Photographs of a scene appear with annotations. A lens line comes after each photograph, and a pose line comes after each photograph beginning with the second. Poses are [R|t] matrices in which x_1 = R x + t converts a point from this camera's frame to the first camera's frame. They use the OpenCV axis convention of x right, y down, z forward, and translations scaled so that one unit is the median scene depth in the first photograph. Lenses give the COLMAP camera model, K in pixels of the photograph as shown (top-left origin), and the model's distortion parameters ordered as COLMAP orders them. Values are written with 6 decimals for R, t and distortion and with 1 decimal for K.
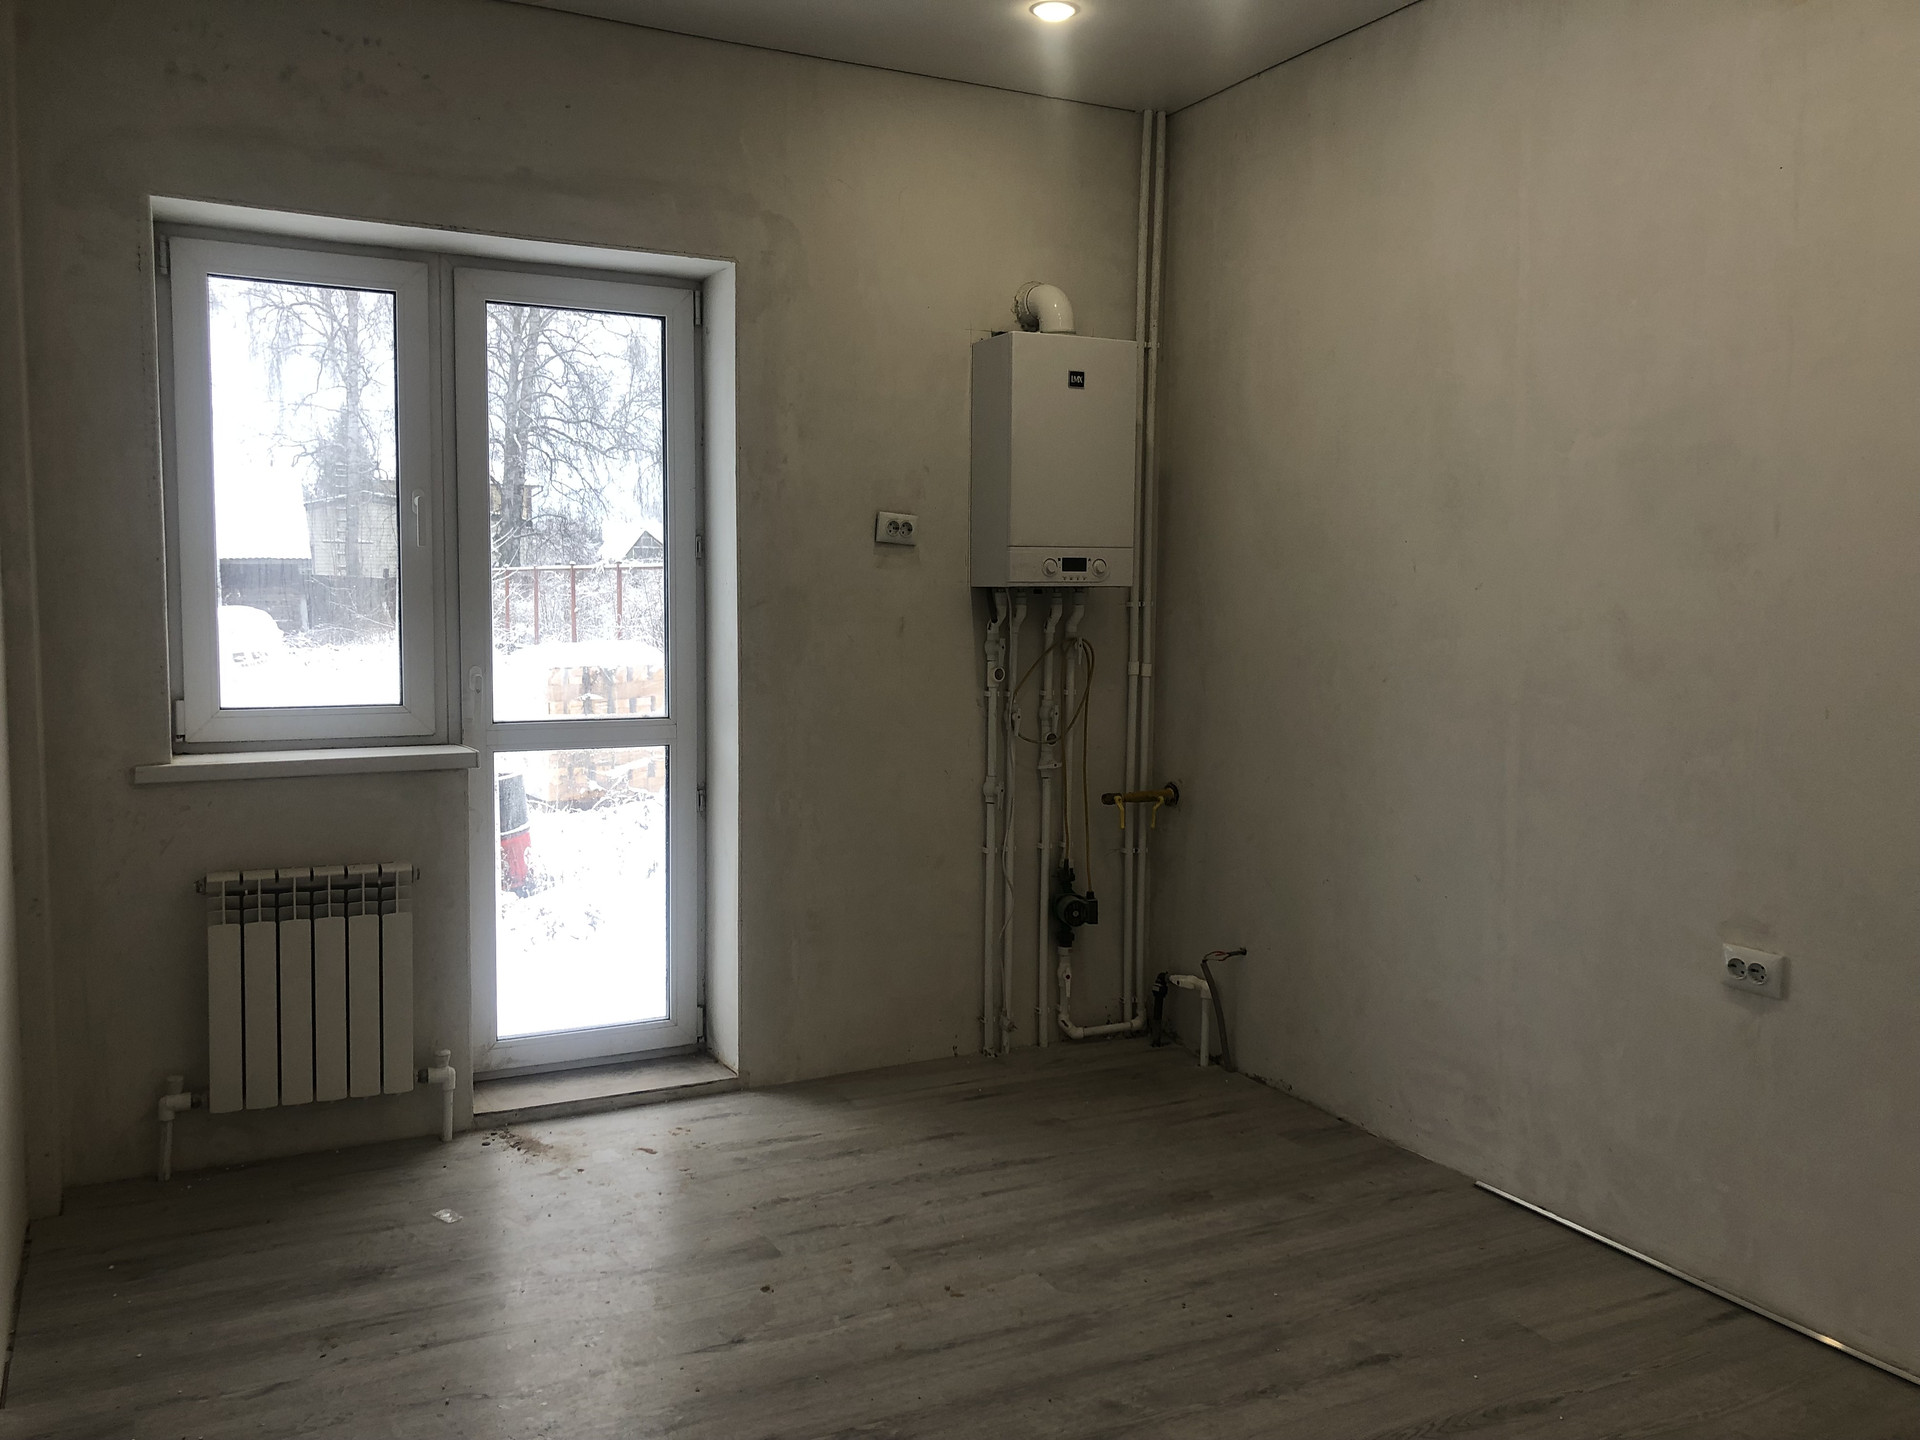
lens RADIAL K [[1623.5, 0, 954.6], [0, 1623.5, 696.4], [0, 0, 1]] dist [0.137353, -0.003321]
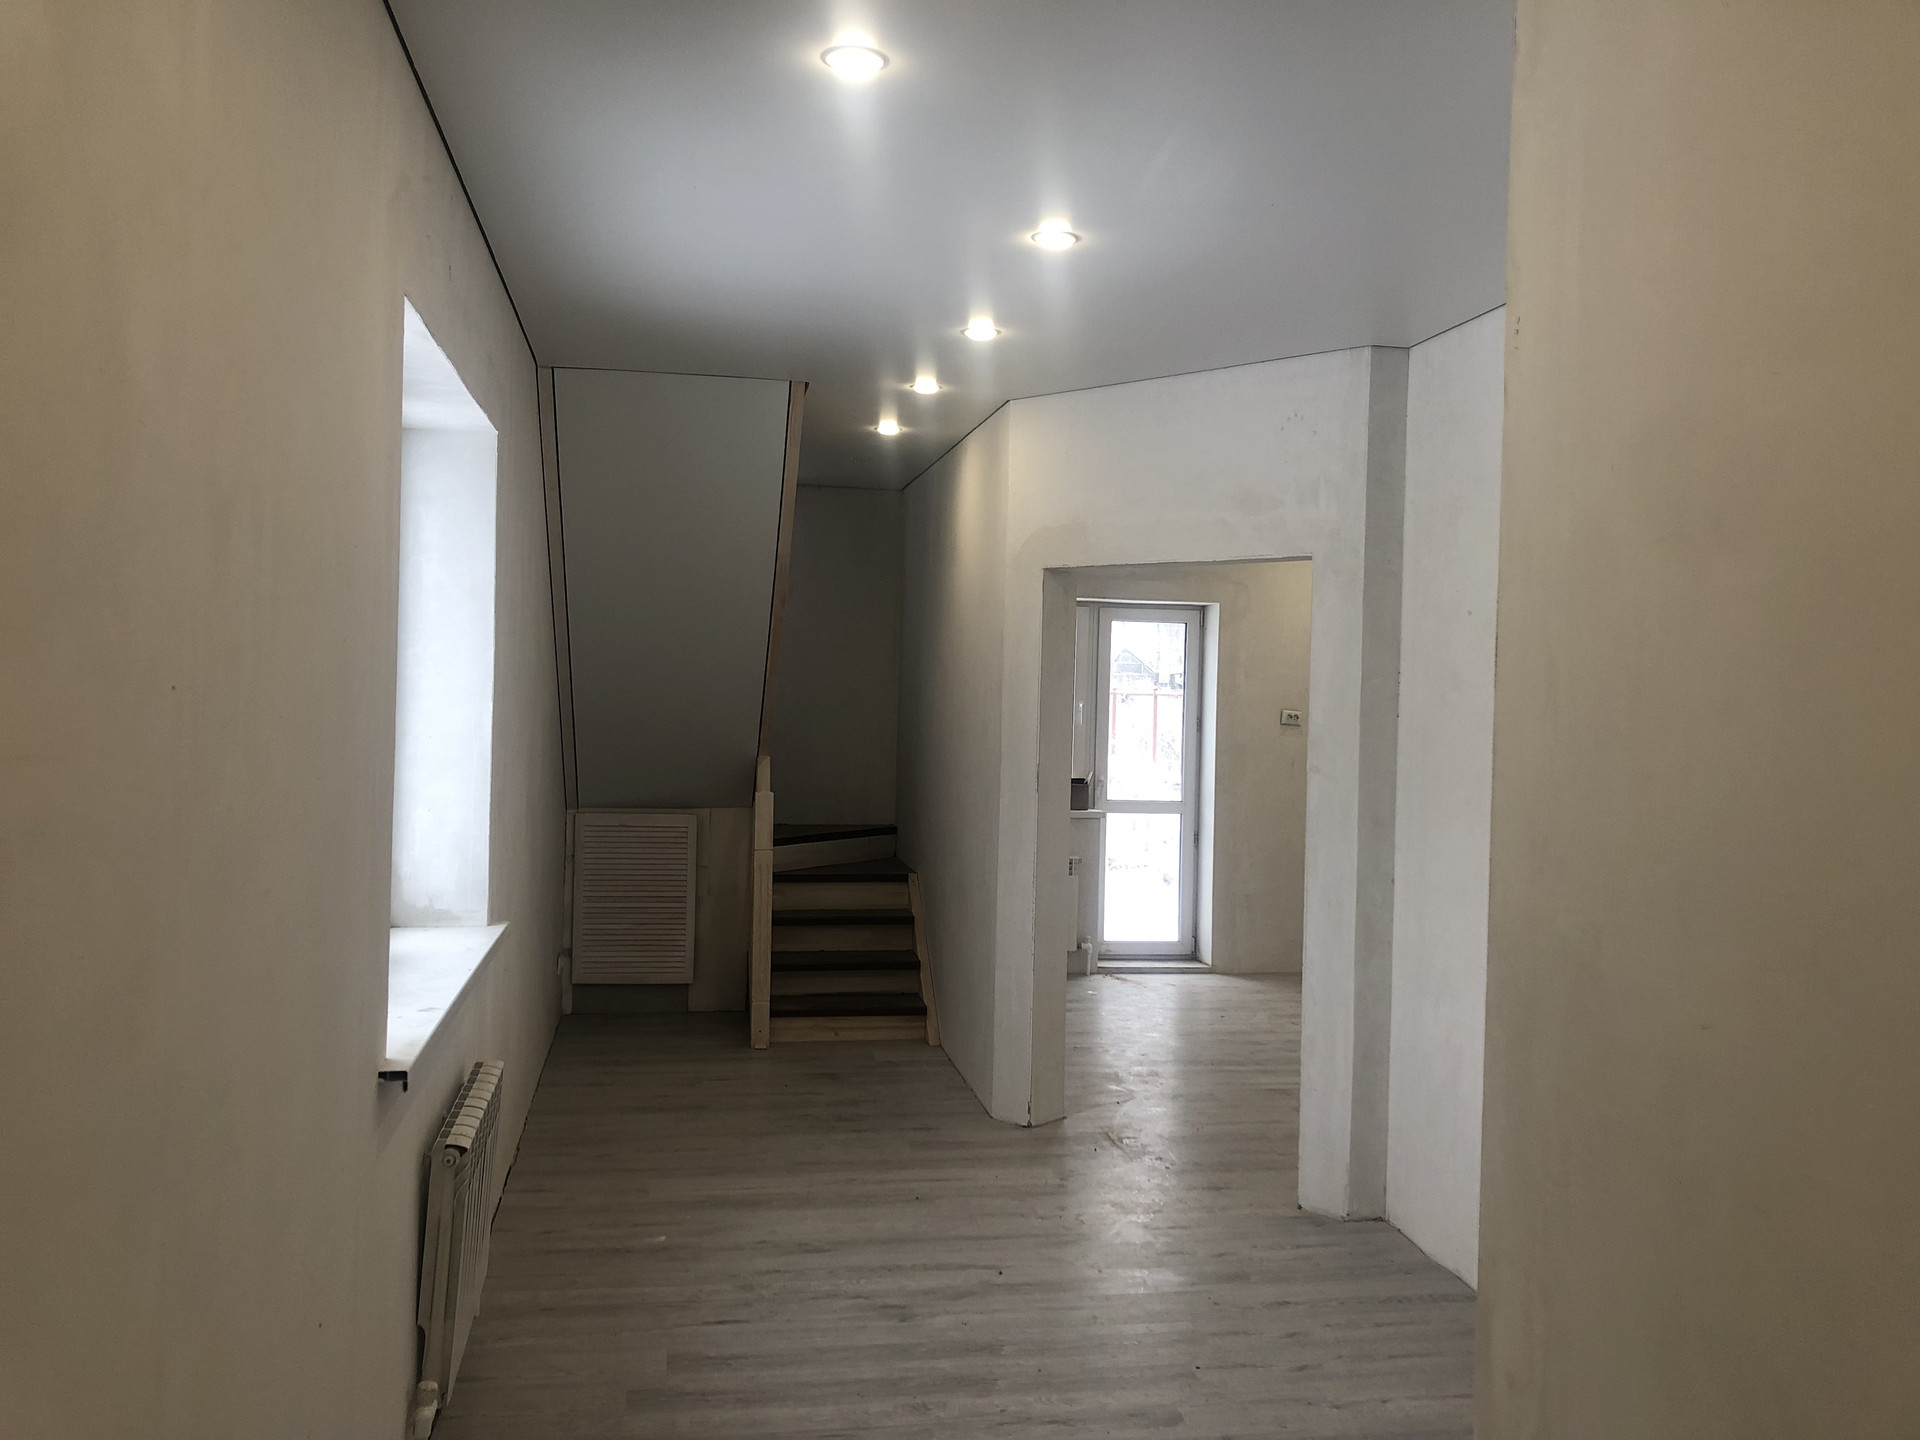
lens RADIAL K [[1623.5, 0, 954.6], [0, 1623.5, 696.4], [0, 0, 1]] dist [0.137353, -0.003321]
pose [[0.957270, 0.018496, -0.288604, 0.166857], [-0.038767, 0.997153, -0.064682, 0.026621], [0.286586, 0.073106, 0.955261, -1.234295]]
